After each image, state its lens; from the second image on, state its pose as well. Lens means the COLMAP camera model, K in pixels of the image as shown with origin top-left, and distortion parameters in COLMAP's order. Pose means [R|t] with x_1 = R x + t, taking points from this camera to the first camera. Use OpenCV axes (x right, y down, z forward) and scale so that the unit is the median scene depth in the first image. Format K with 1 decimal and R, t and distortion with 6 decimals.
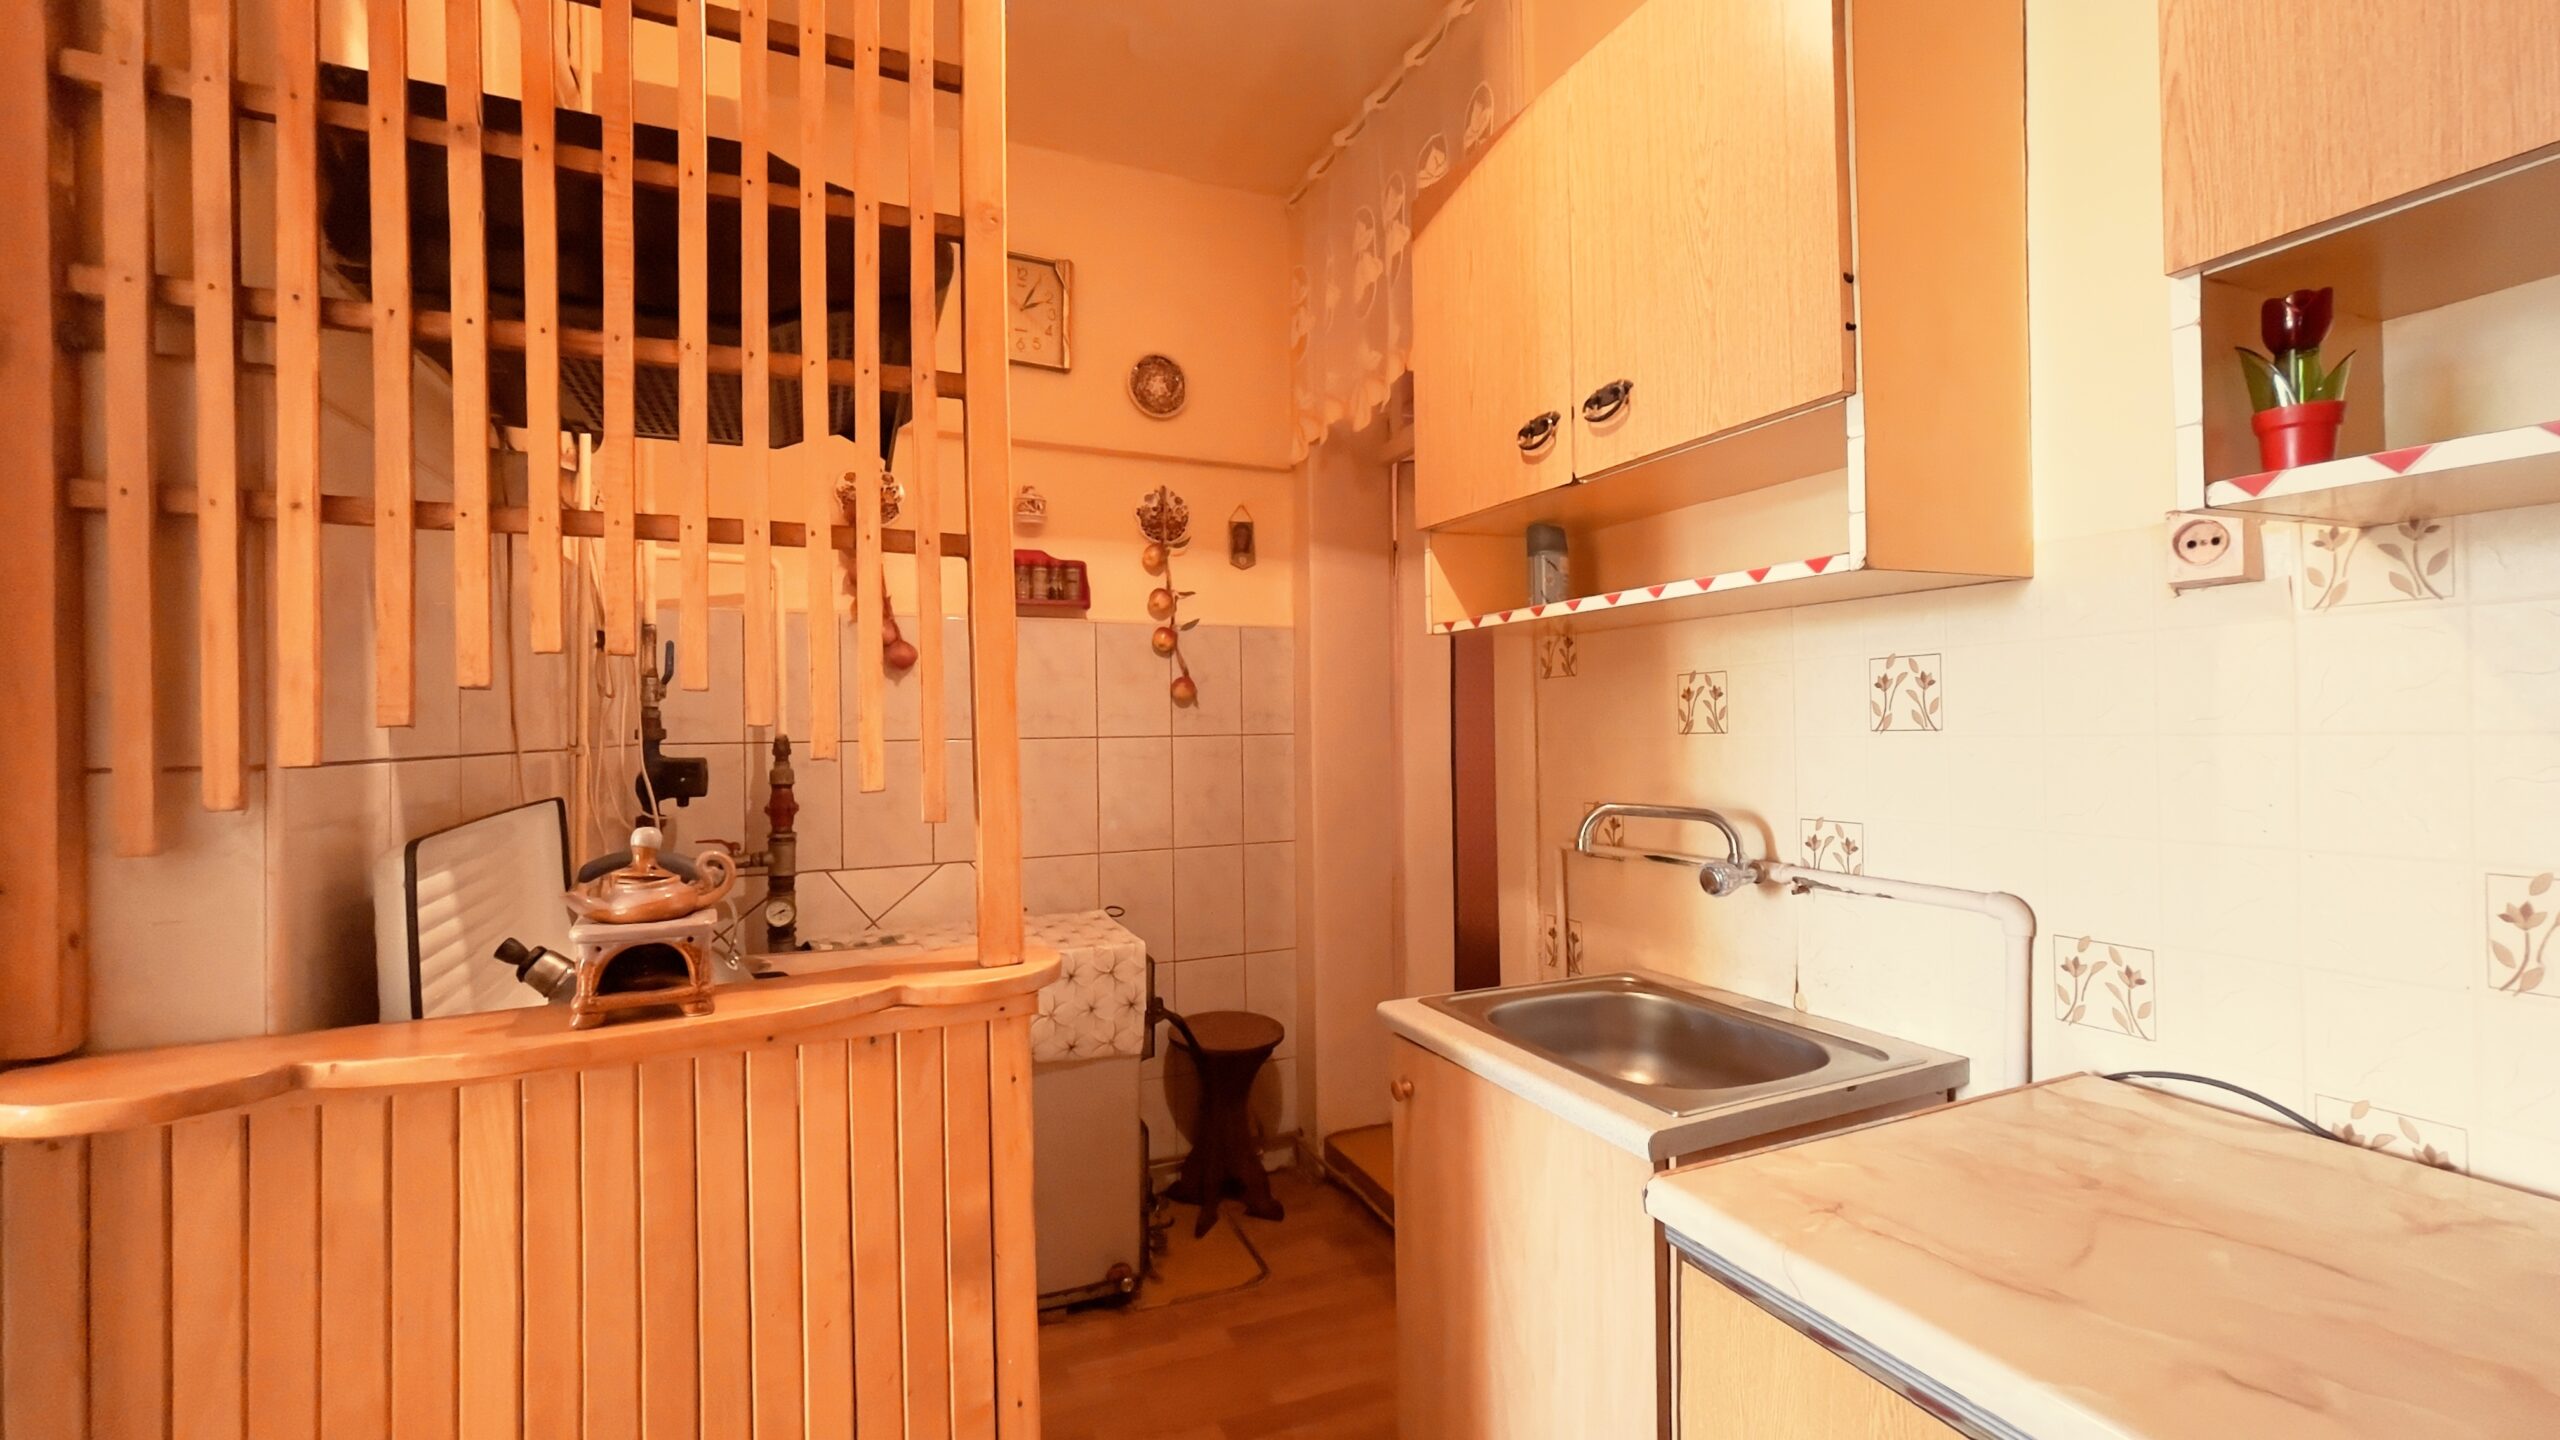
lens RADIAL K [[1018.3, 0, 1283.6], [0, 1018.3, 731.3], [0, 0, 1]] dist [0.015689, -0.012200]
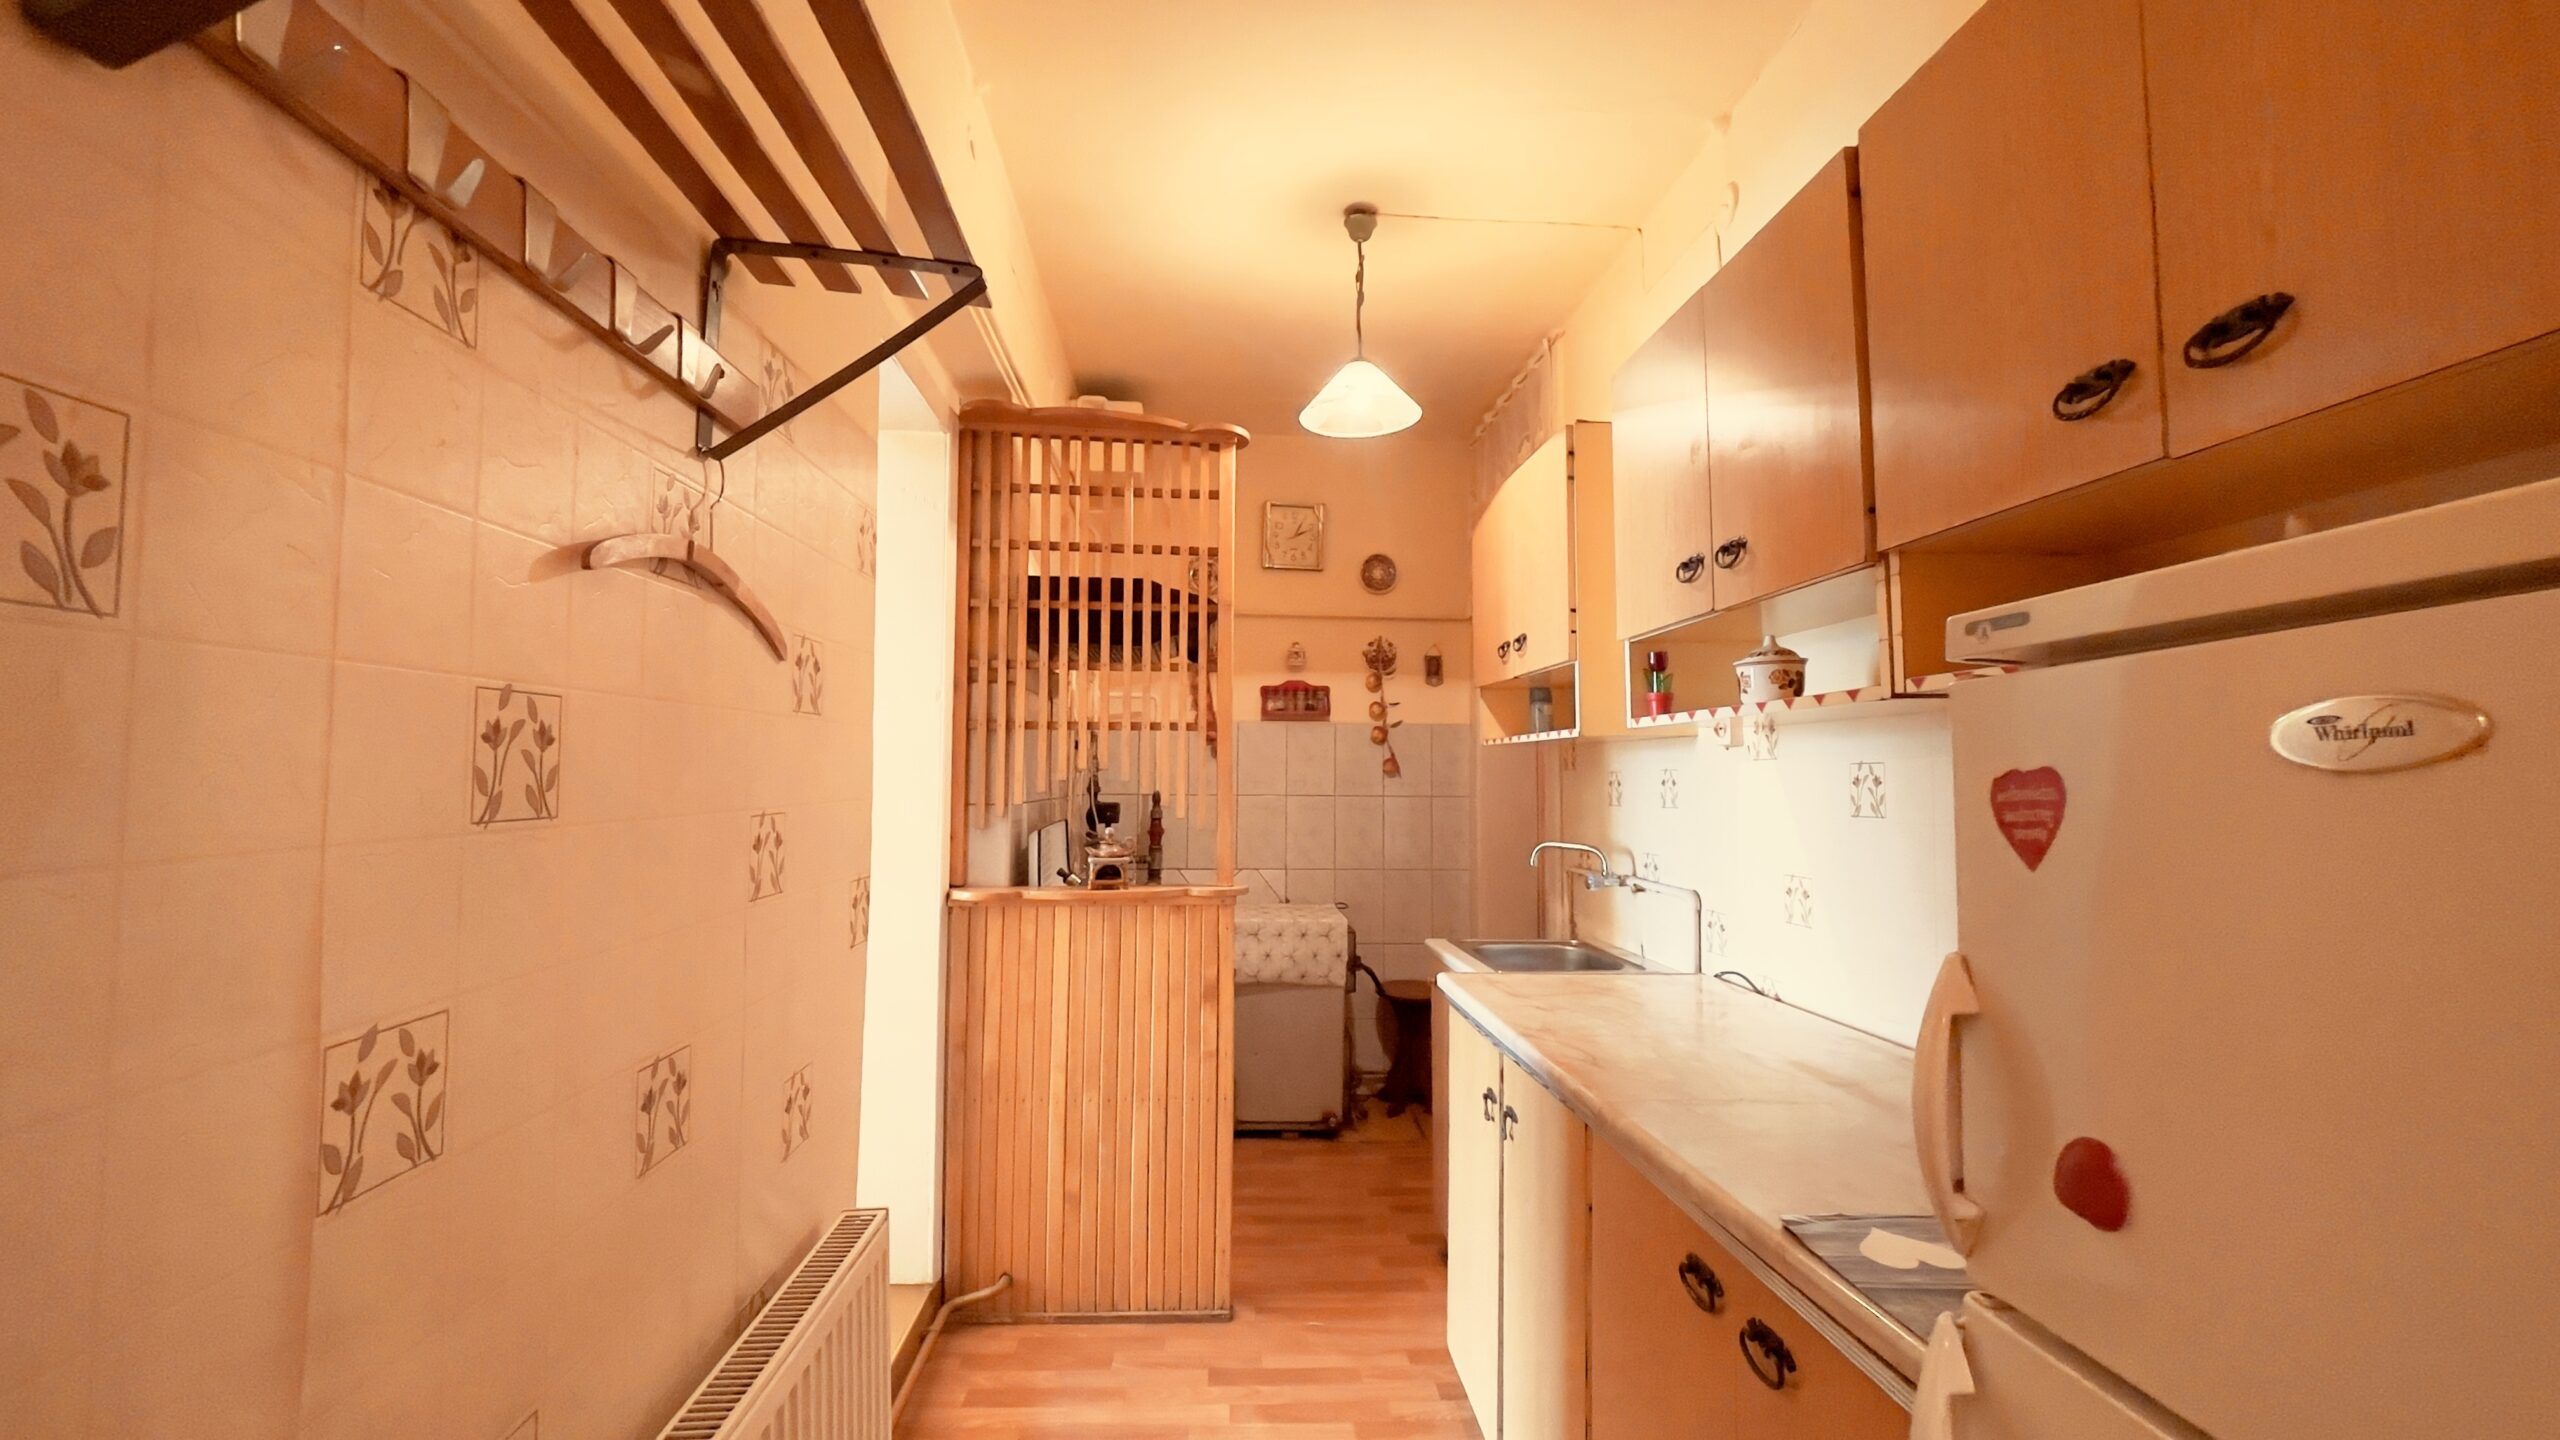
lens RADIAL K [[1018.3, 0, 1283.6], [0, 1018.3, 731.3], [0, 0, 1]] dist [0.015689, -0.012200]
pose [[0.942067, 0.005225, -0.335385, 0.327623], [-0.021877, 0.998707, -0.045891, -0.023264], [0.334711, 0.050569, 0.940963, -0.632534]]
